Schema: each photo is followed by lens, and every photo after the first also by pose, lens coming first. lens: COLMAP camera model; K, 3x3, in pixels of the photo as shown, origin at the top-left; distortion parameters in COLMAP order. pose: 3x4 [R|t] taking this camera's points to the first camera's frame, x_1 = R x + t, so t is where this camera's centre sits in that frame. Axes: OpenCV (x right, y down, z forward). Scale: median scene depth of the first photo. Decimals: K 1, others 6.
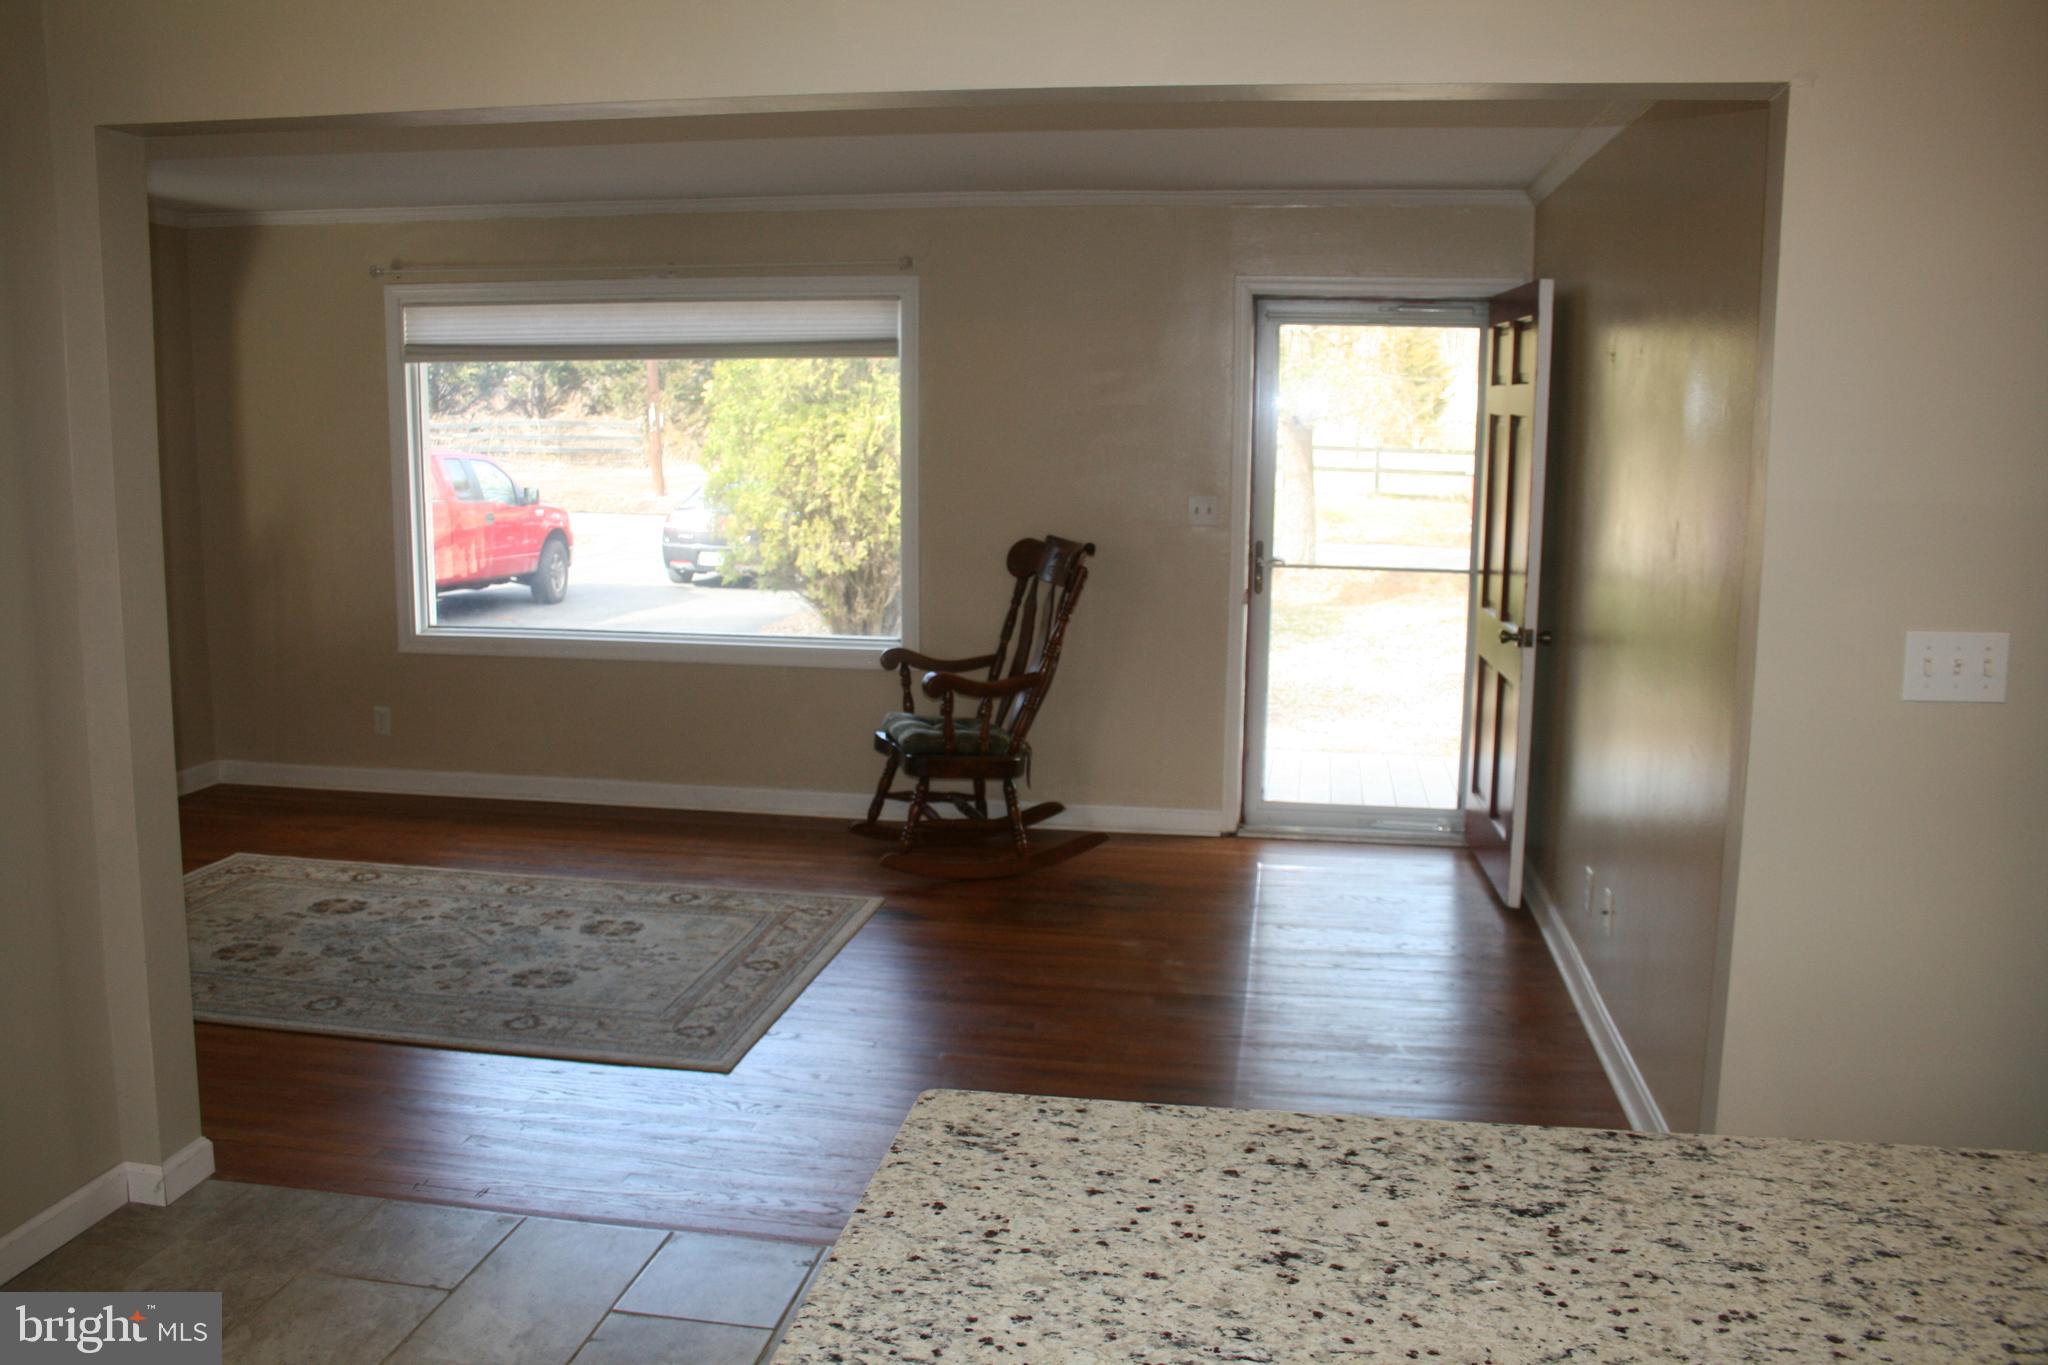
lens RADIAL K [[1720.0, 0, 1027.9], [0, 1720.0, 666.8], [0, 0, 1]] dist [-0.150957, 0.137548]
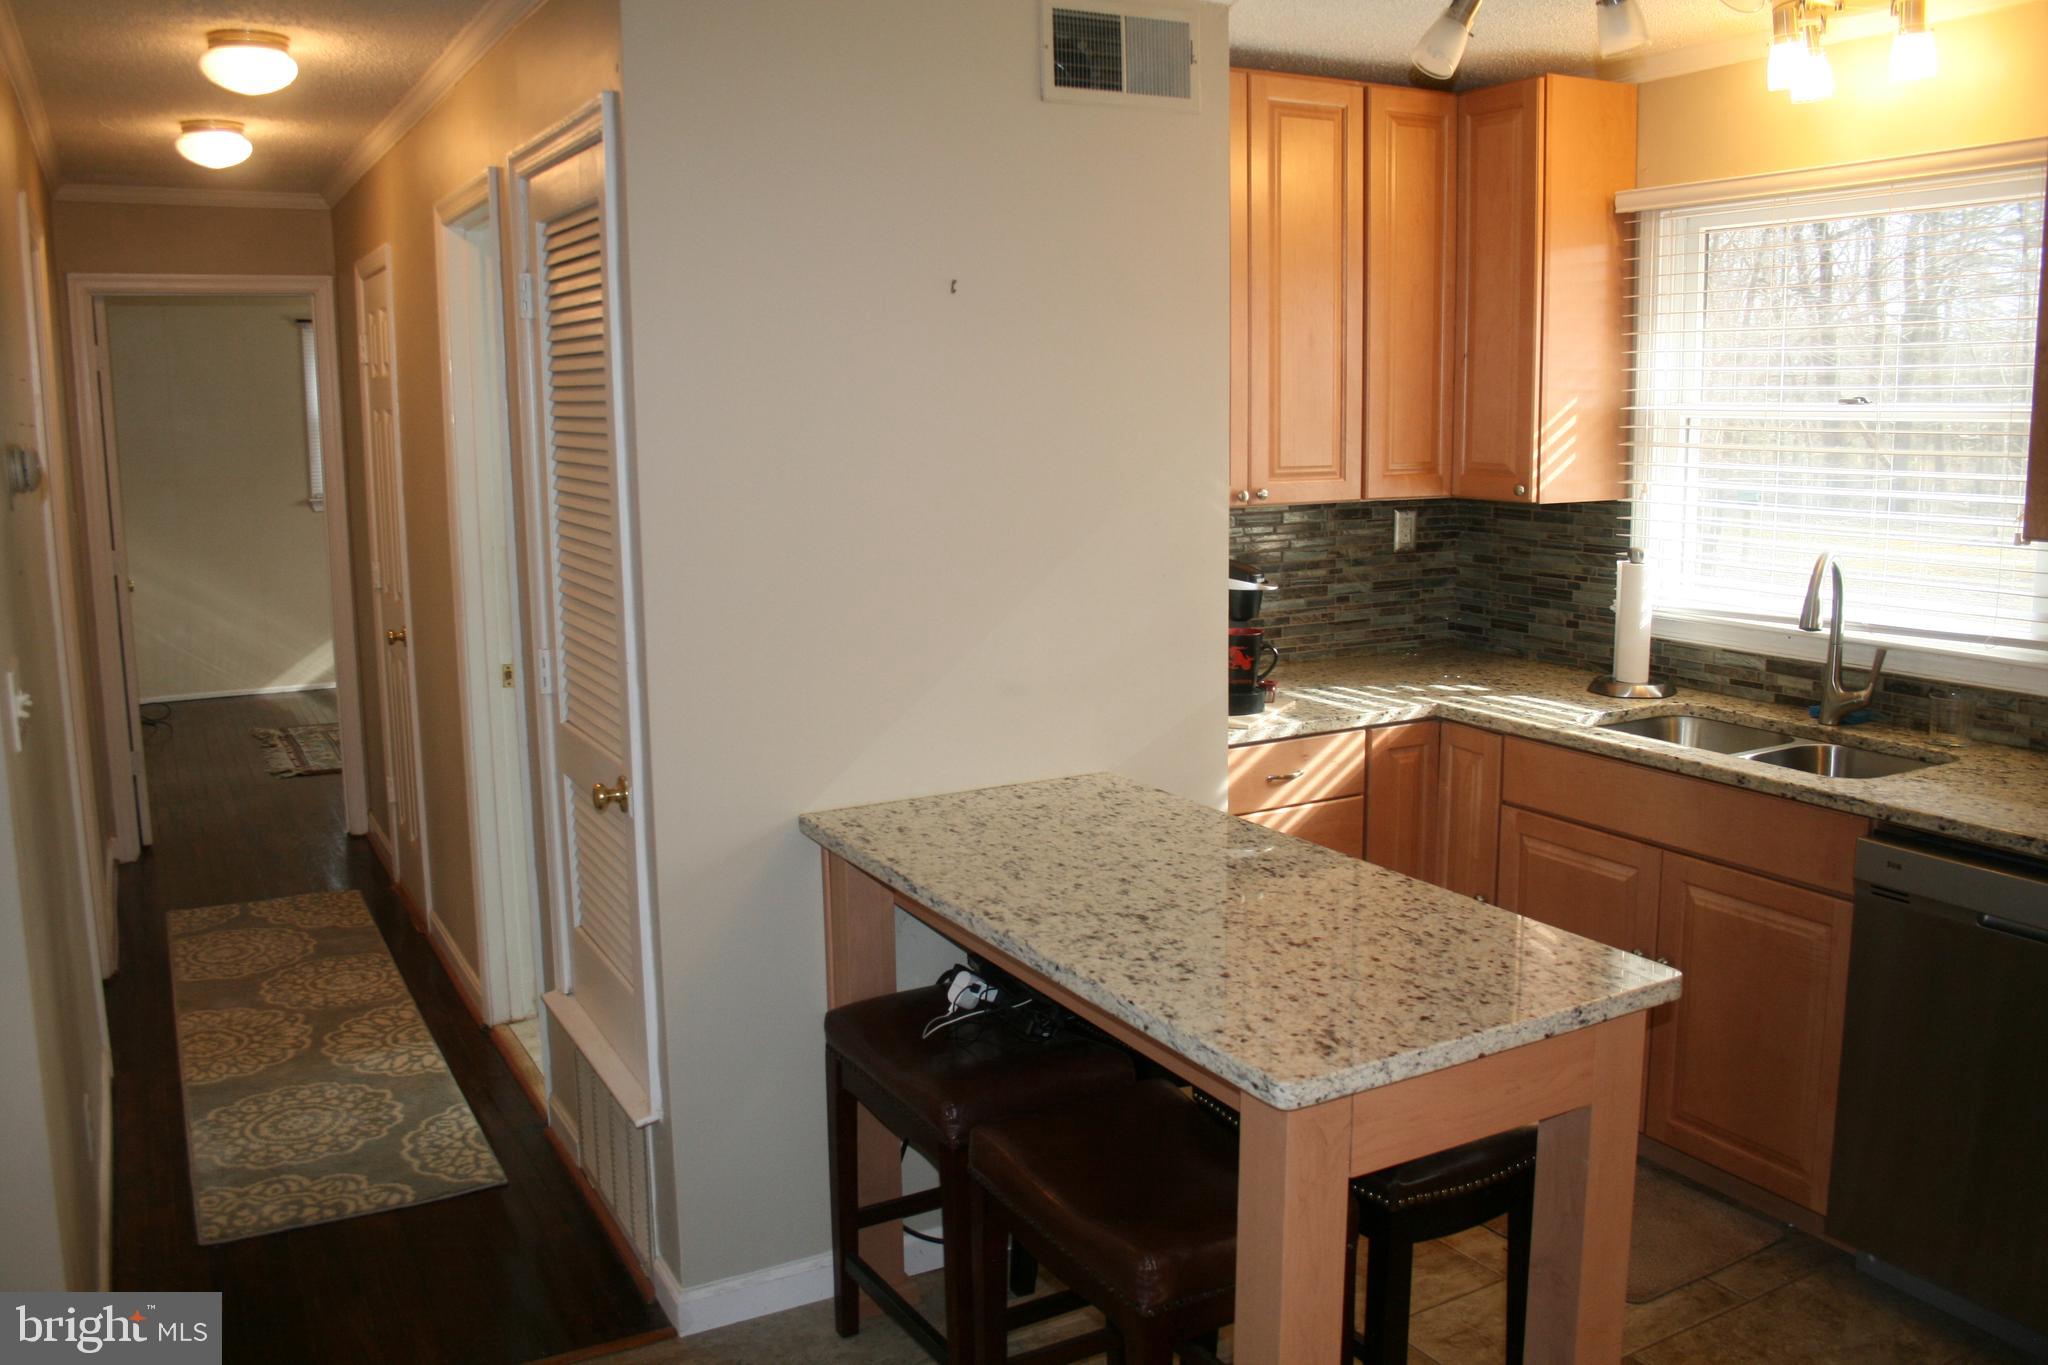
lens RADIAL K [[1708.8, 0, 1011.7], [0, 1708.8, 683.0], [0, 0, 1]] dist [-0.164167, 0.132360]
pose [[-0.616899, -0.134783, 0.775416, -0.805396], [0.120132, 0.957557, 0.262016, -0.311753], [-0.777820, 0.254789, -0.574524, 1.844439]]
